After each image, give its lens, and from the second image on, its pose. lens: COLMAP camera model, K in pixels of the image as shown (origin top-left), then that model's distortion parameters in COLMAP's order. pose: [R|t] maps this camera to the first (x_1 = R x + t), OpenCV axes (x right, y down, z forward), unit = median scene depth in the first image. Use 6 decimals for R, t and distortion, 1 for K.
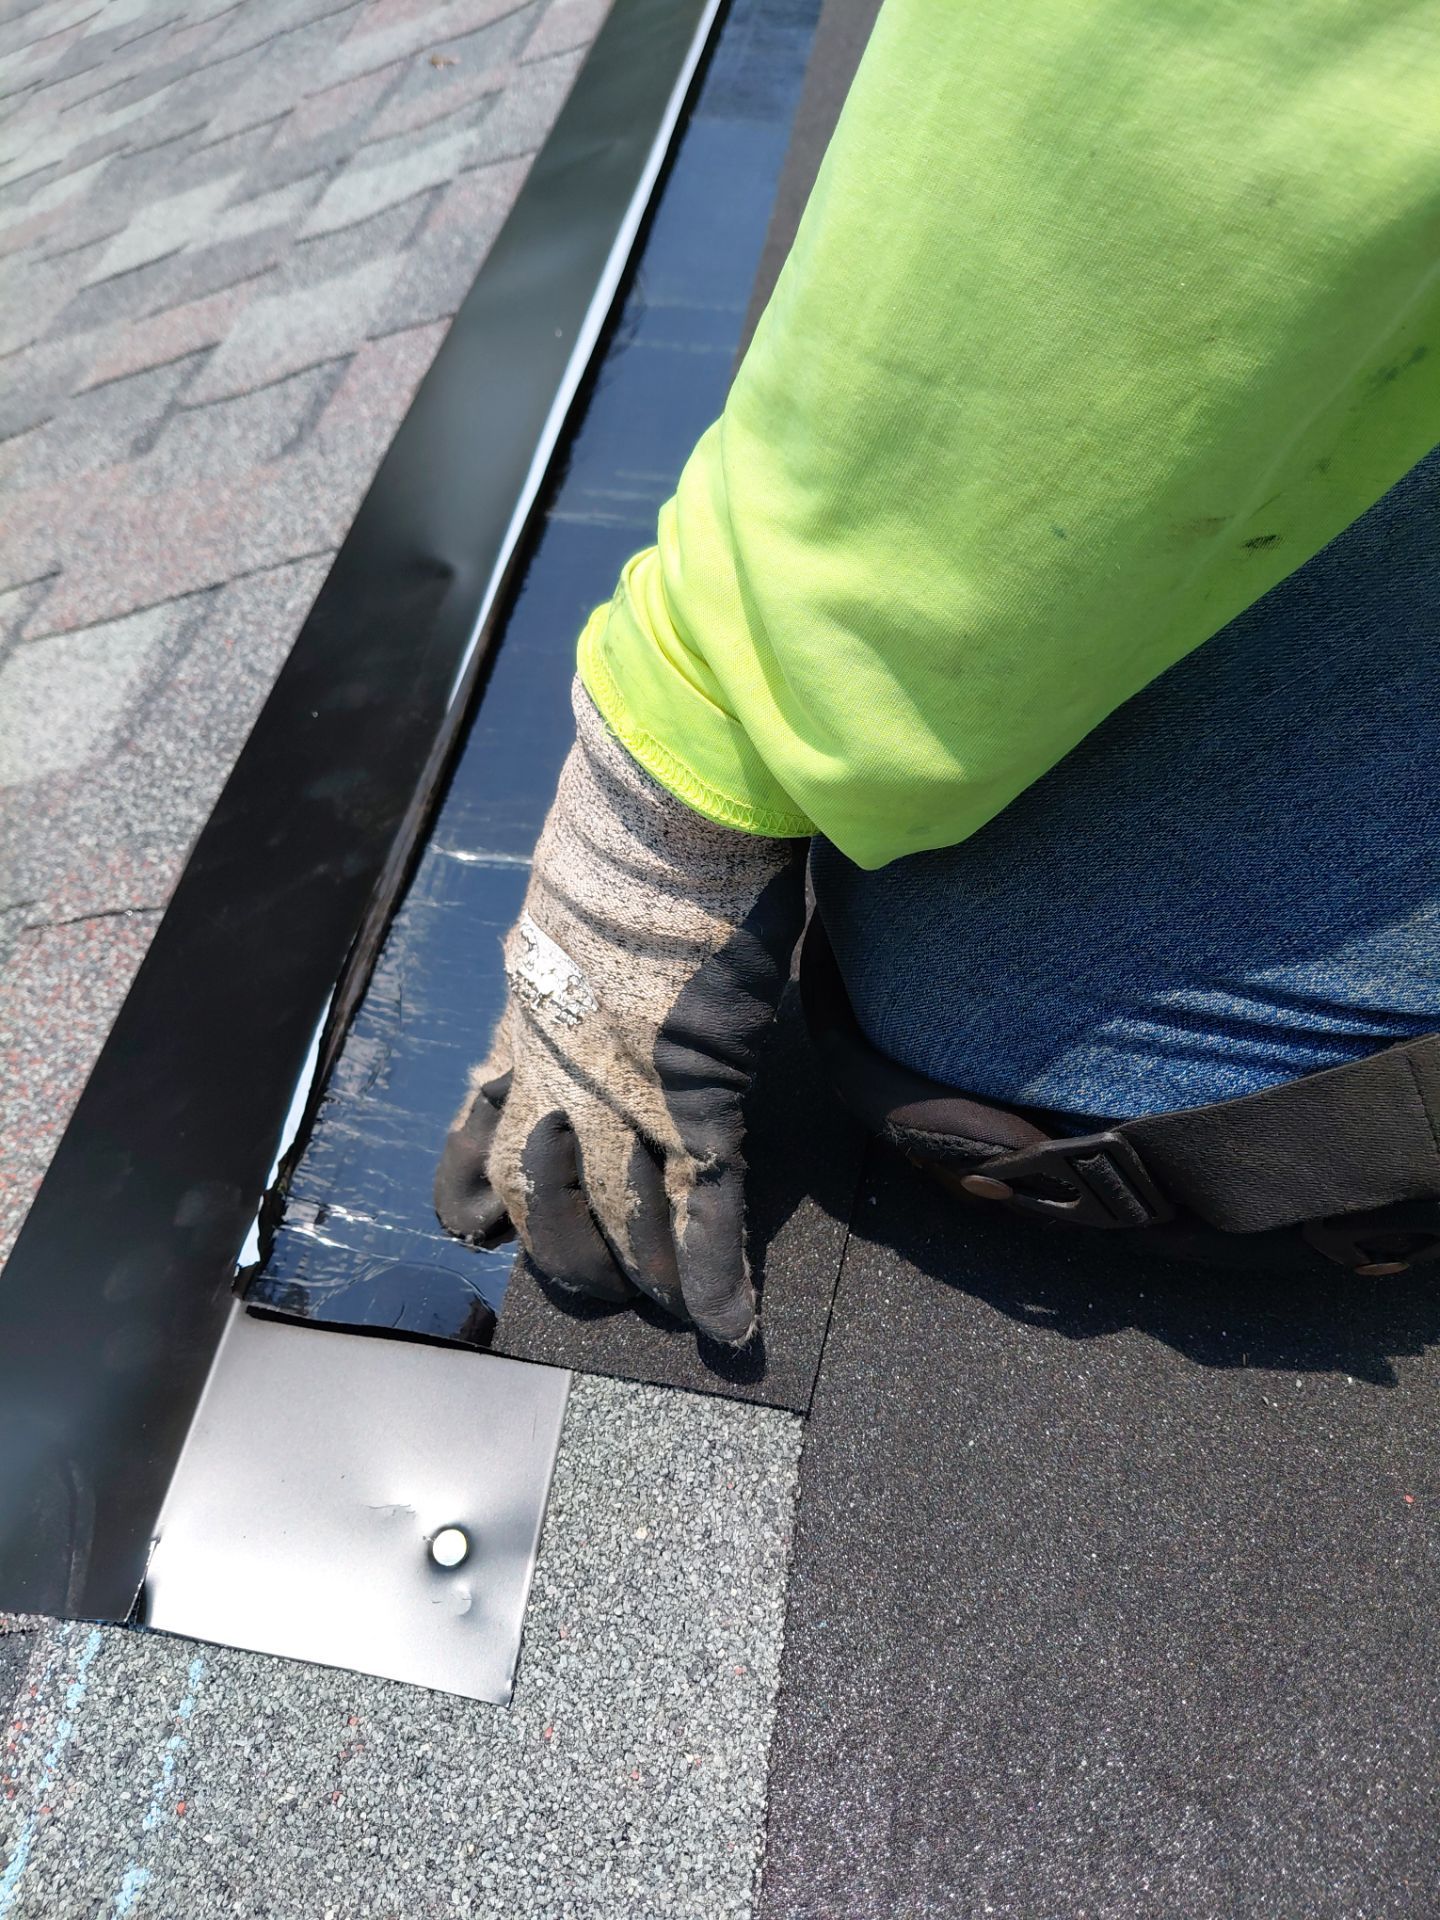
lens RADIAL K [[1436.1, 0, 729.9], [0, 1436.1, 962.9], [0, 0, 1]] dist [-0.084630, 0.035690]
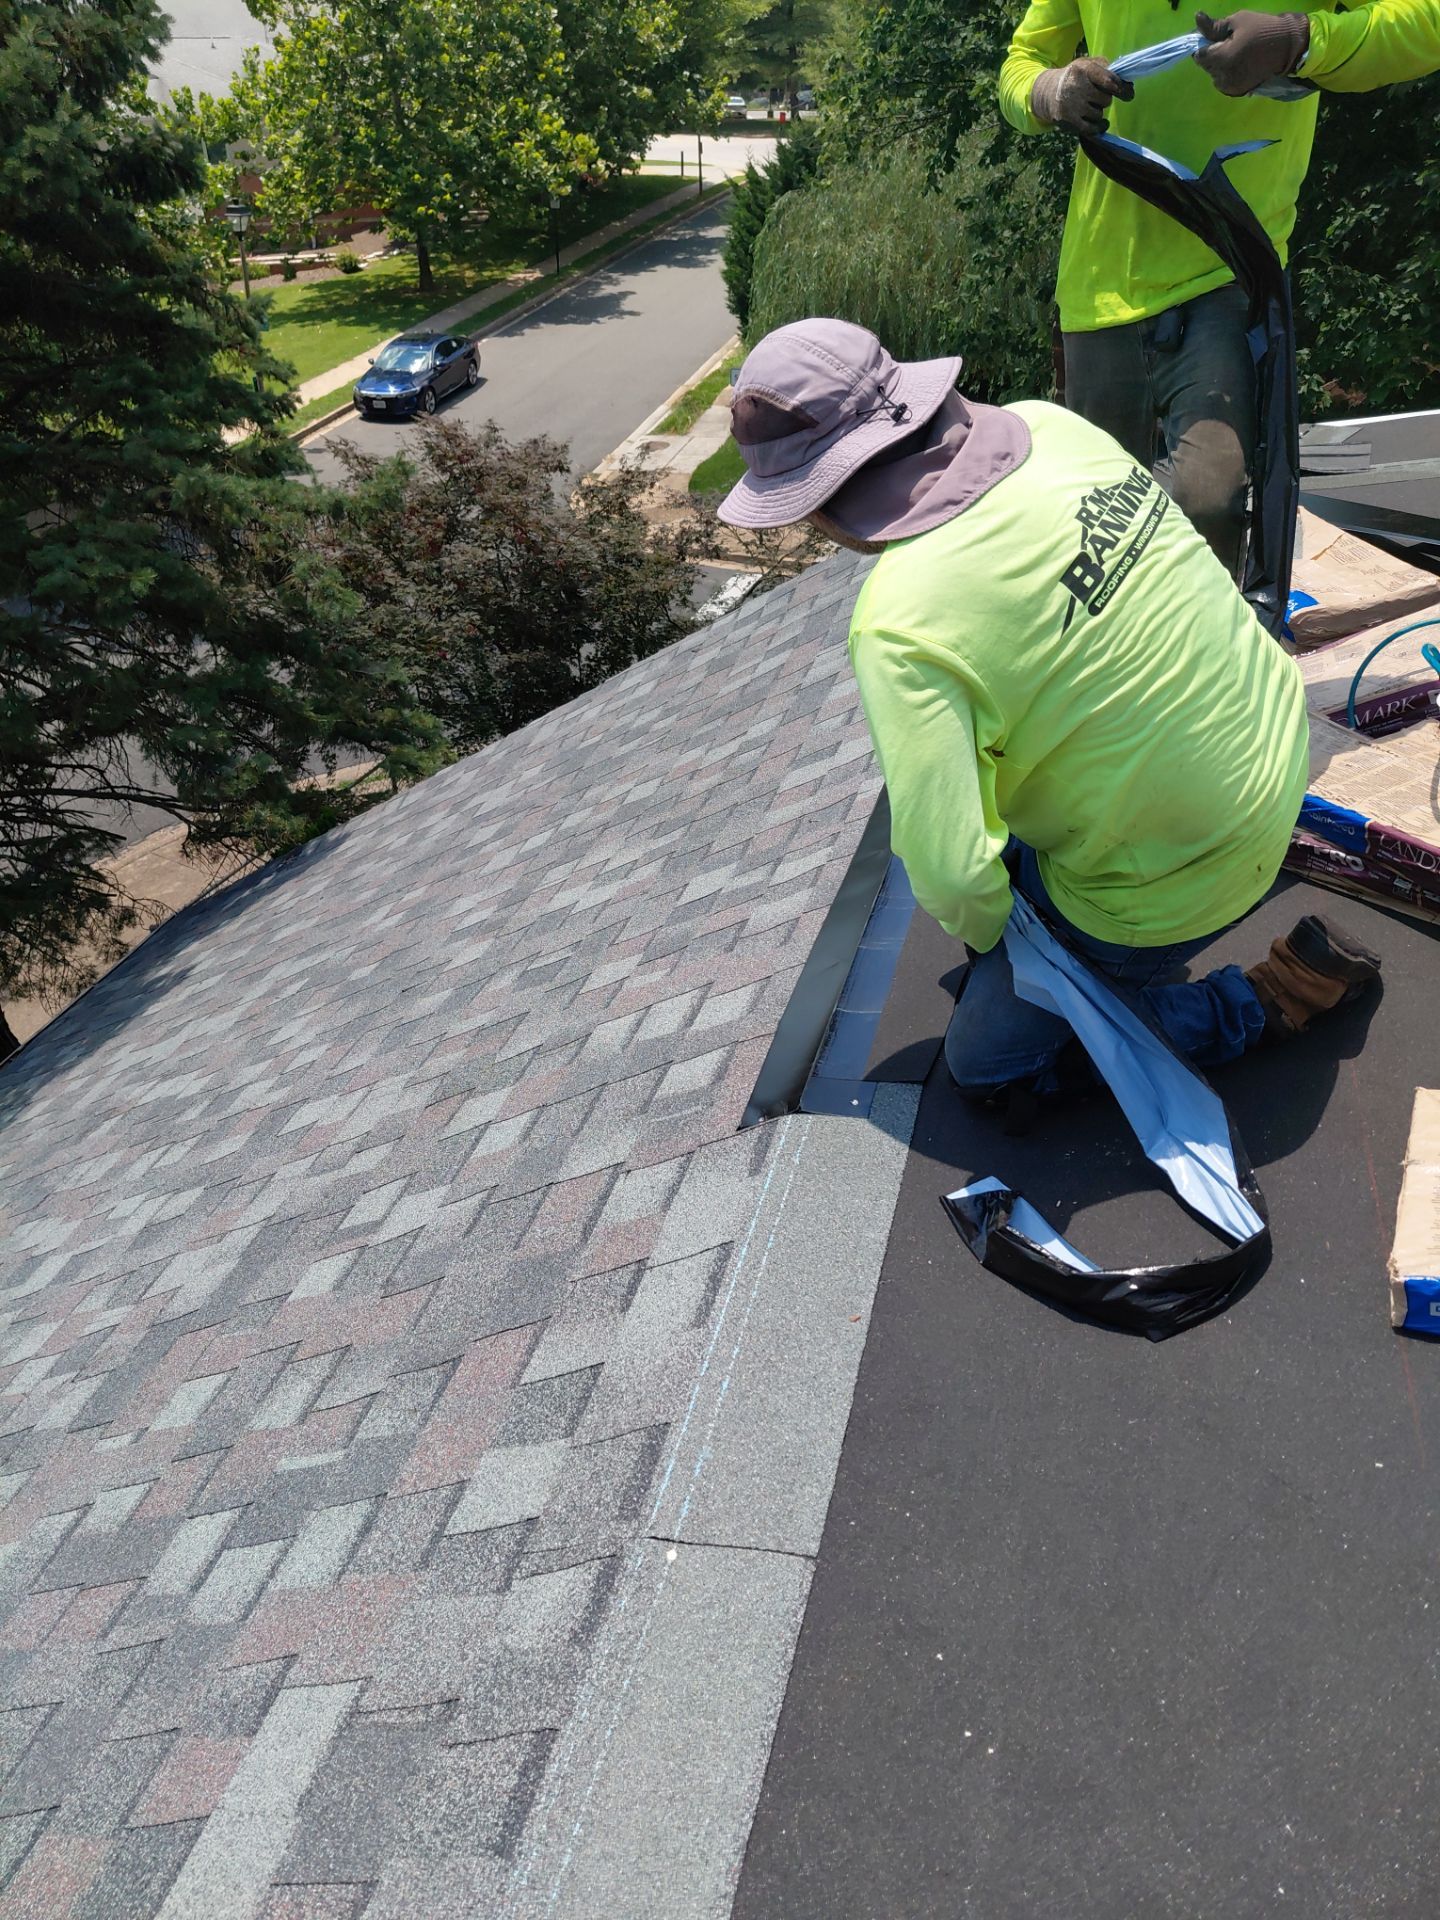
lens RADIAL K [[1487.2, 0, 674.7], [0, 1487.2, 970.4], [0, 0, 1]] dist [0.136871, -0.300441]
pose [[0.974543, -0.055151, -0.217310, 0.164851], [-0.036821, 0.916740, -0.397784, 0.912999], [0.221155, 0.395659, 0.891372, -1.795309]]
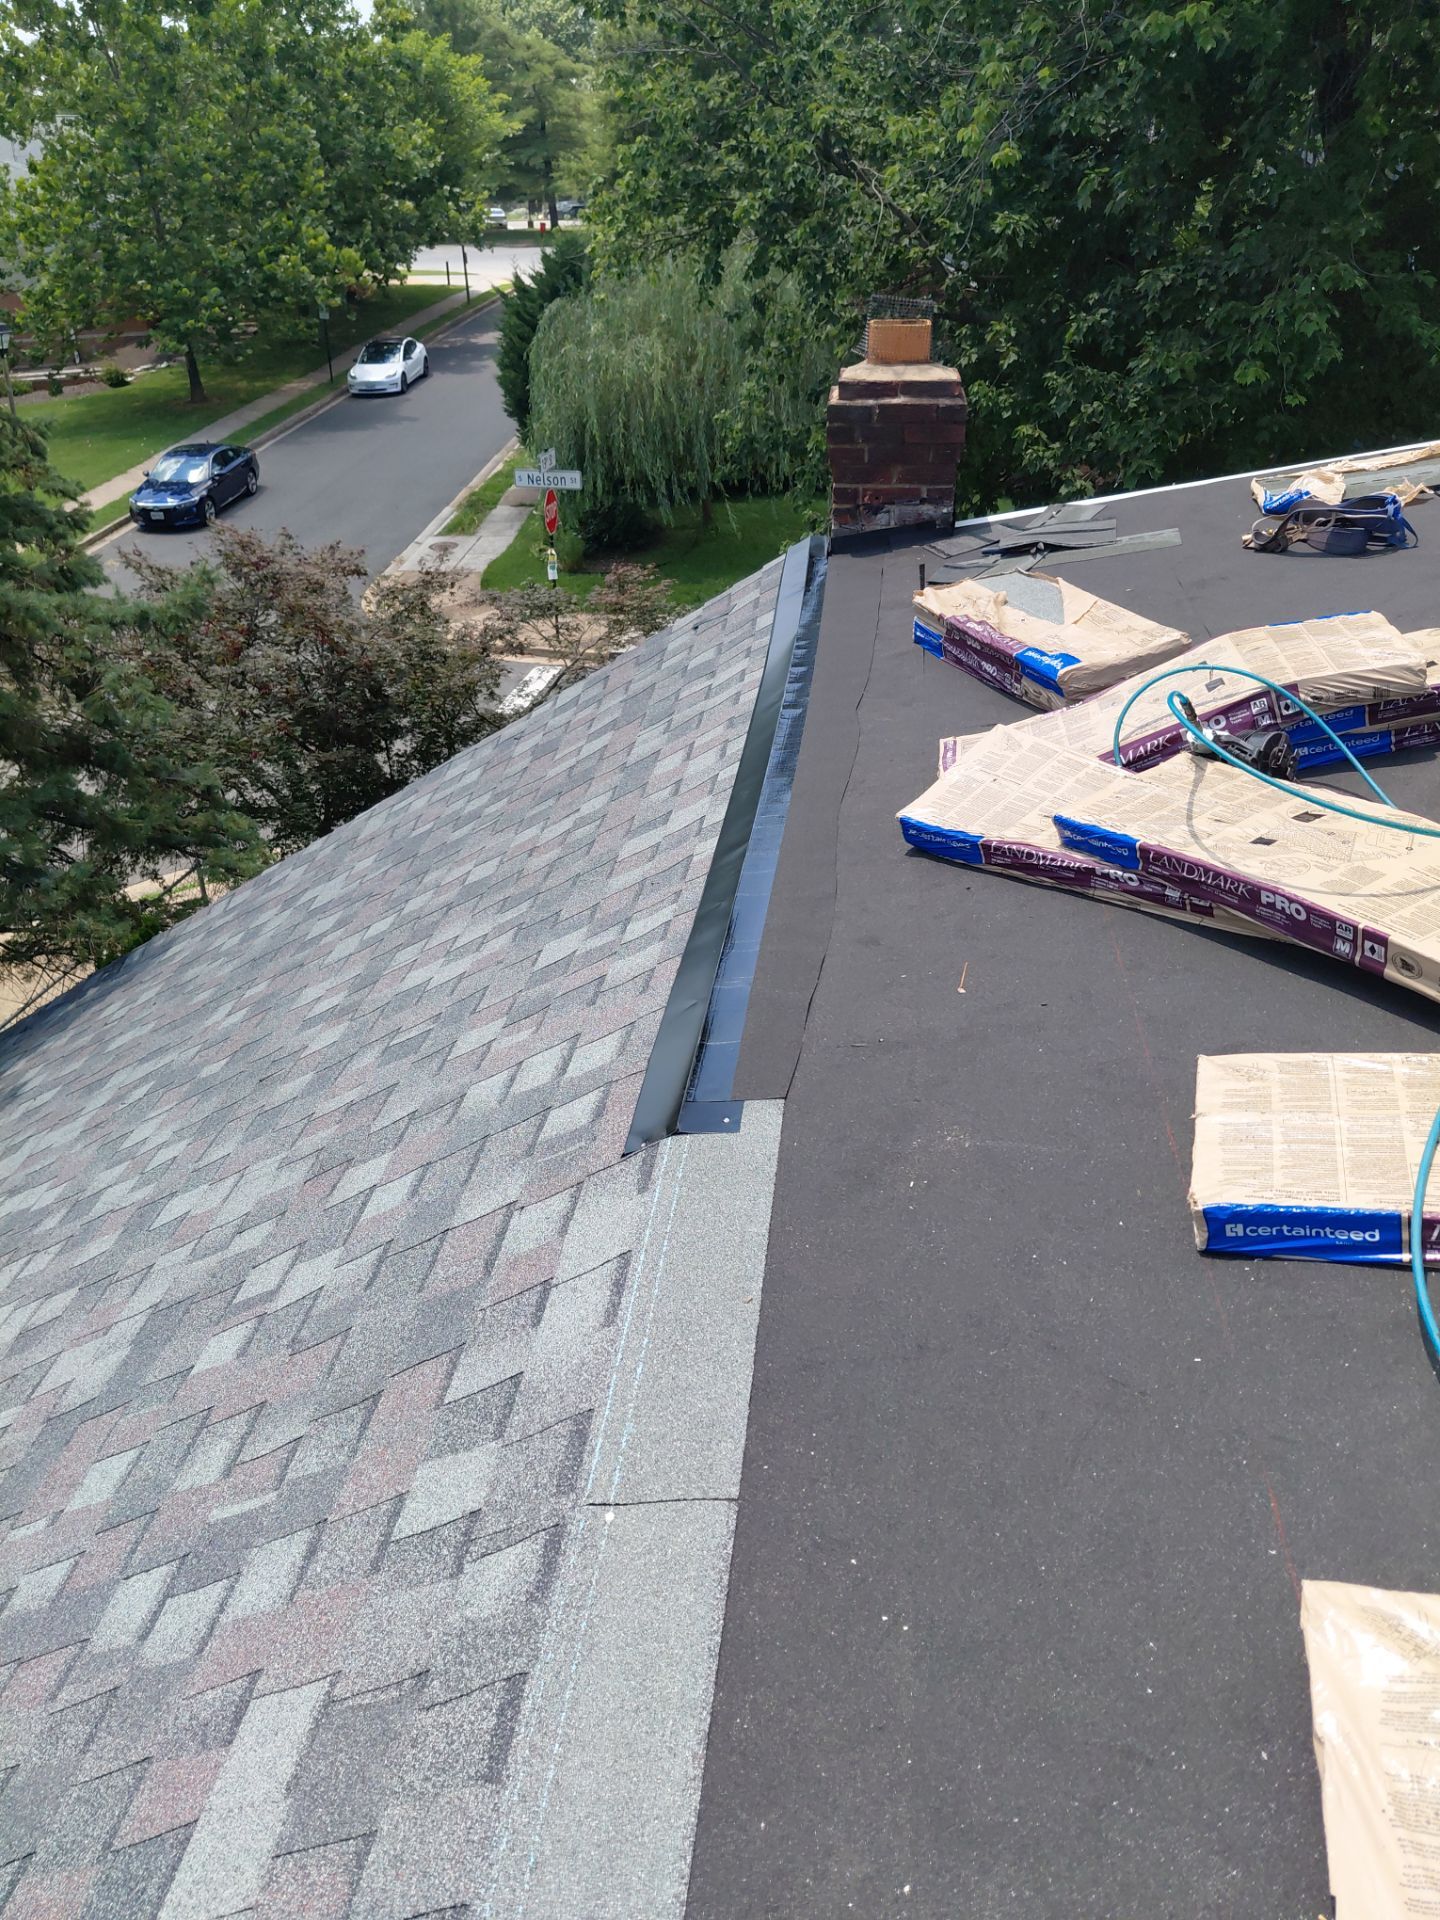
lens RADIAL K [[1520.9, 0, 692.1], [0, 1520.9, 952.9], [0, 0, 1]] dist [0.137434, -0.315848]
pose [[0.986381, -0.143152, -0.080999, 0.118154], [0.090391, 0.883213, -0.460178, 1.113801], [0.137415, 0.446589, 0.884124, -2.037701]]
